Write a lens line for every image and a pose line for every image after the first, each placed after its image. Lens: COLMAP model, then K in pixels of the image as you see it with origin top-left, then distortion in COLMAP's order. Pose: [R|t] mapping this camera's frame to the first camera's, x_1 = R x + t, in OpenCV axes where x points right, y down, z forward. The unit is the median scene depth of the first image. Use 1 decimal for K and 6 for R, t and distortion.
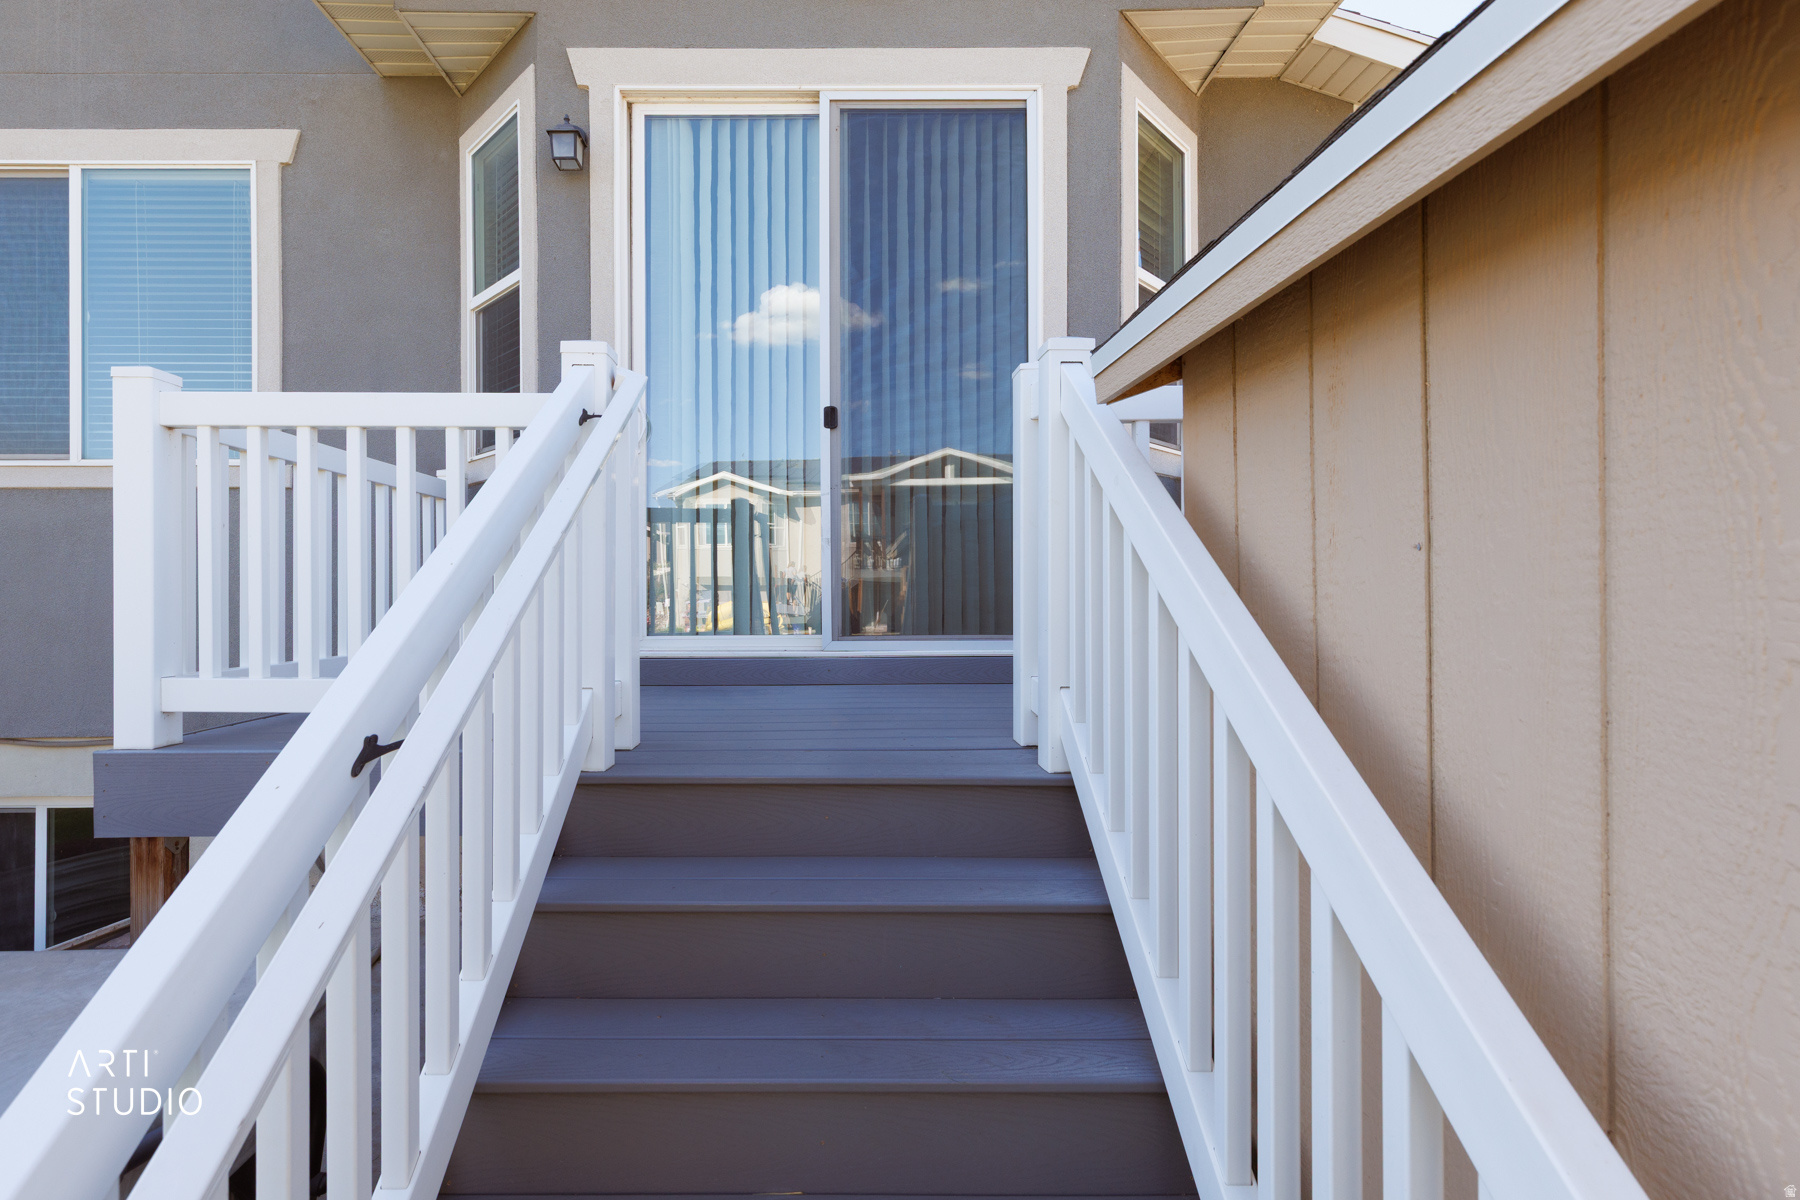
lens RADIAL K [[797.5, 0, 900.0], [0, 797.5, 600.0], [0, 0, 1]] dist [-0.002960, -0.000999]
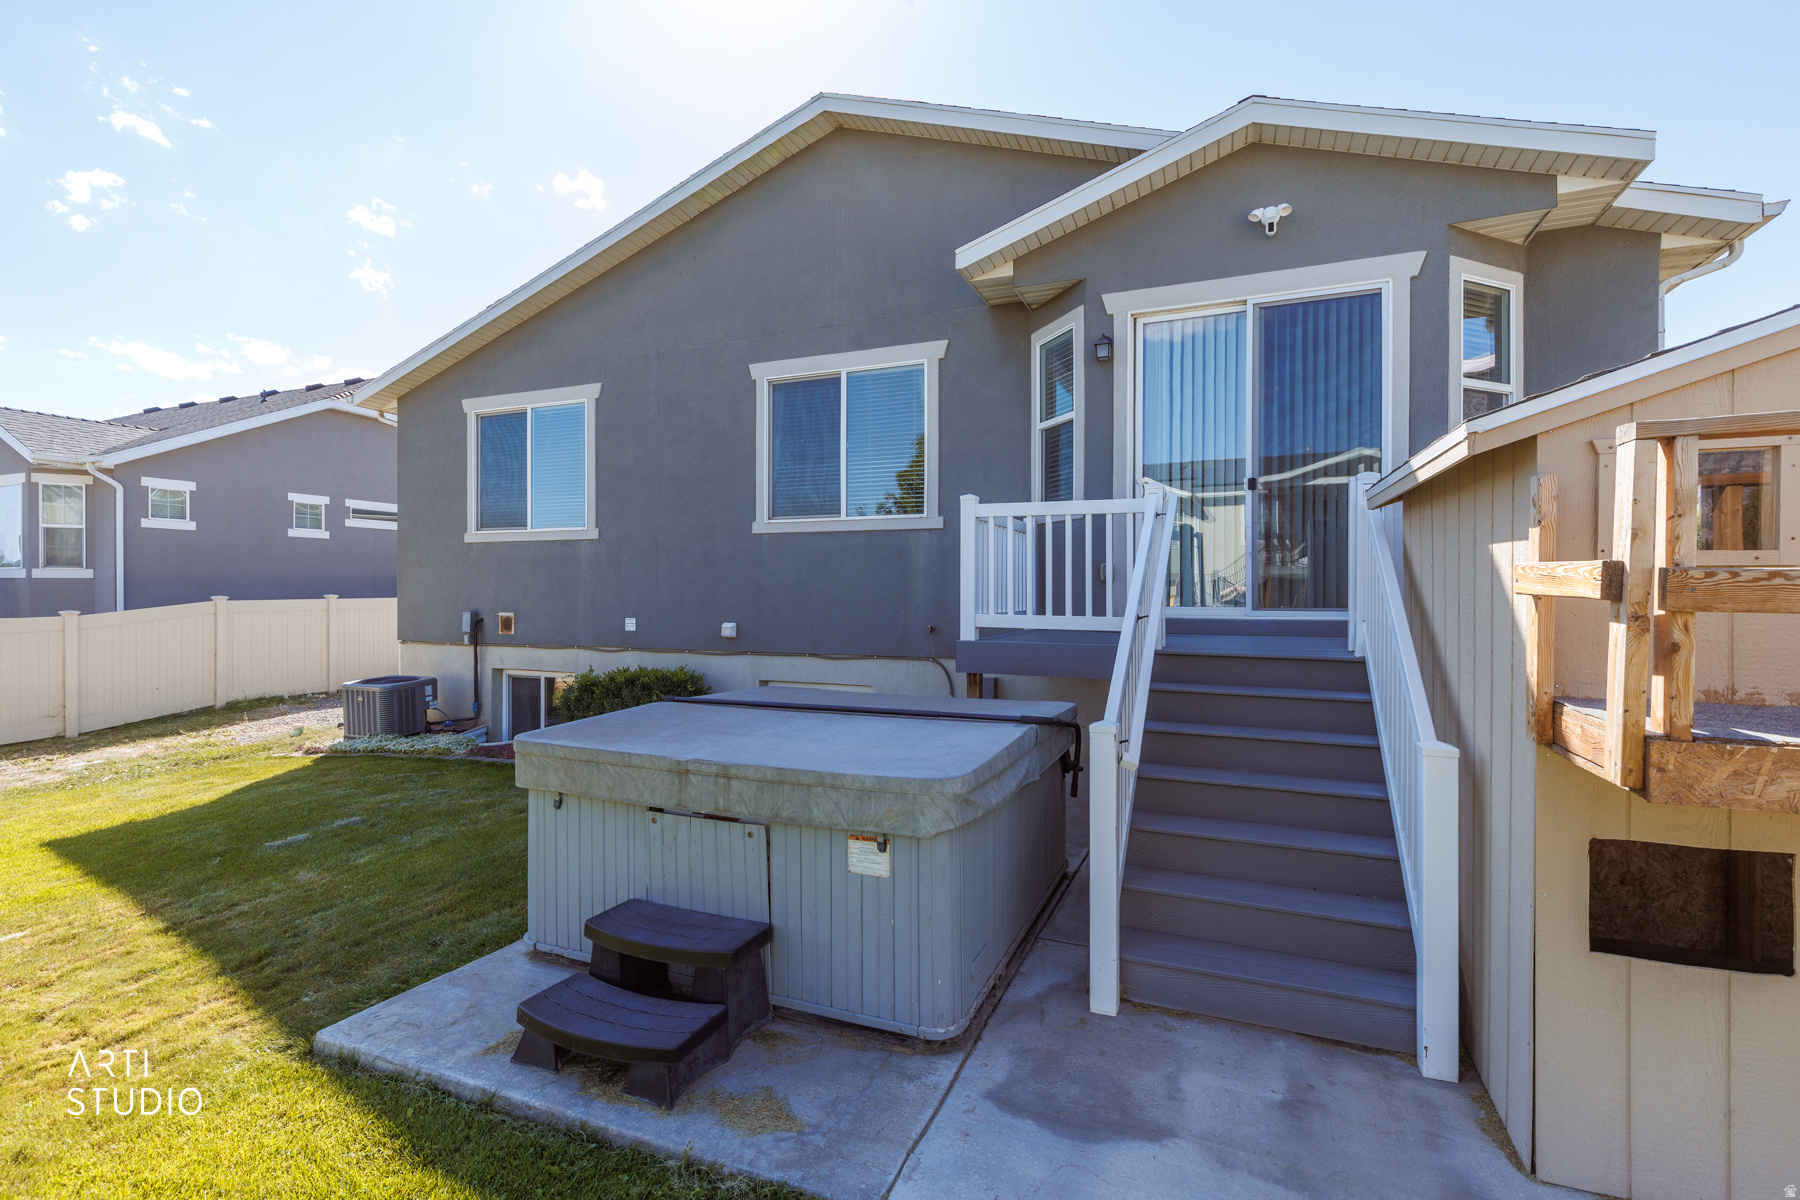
lens RADIAL K [[797.5, 0, 900.0], [0, 797.5, 600.0], [0, 0, 1]] dist [-0.002960, -0.000999]
pose [[0.885134, 0.011055, -0.465204, 0.046265], [-0.008250, 0.999933, 0.008066, 0.020338], [0.465262, -0.003302, 0.885167, -0.898056]]
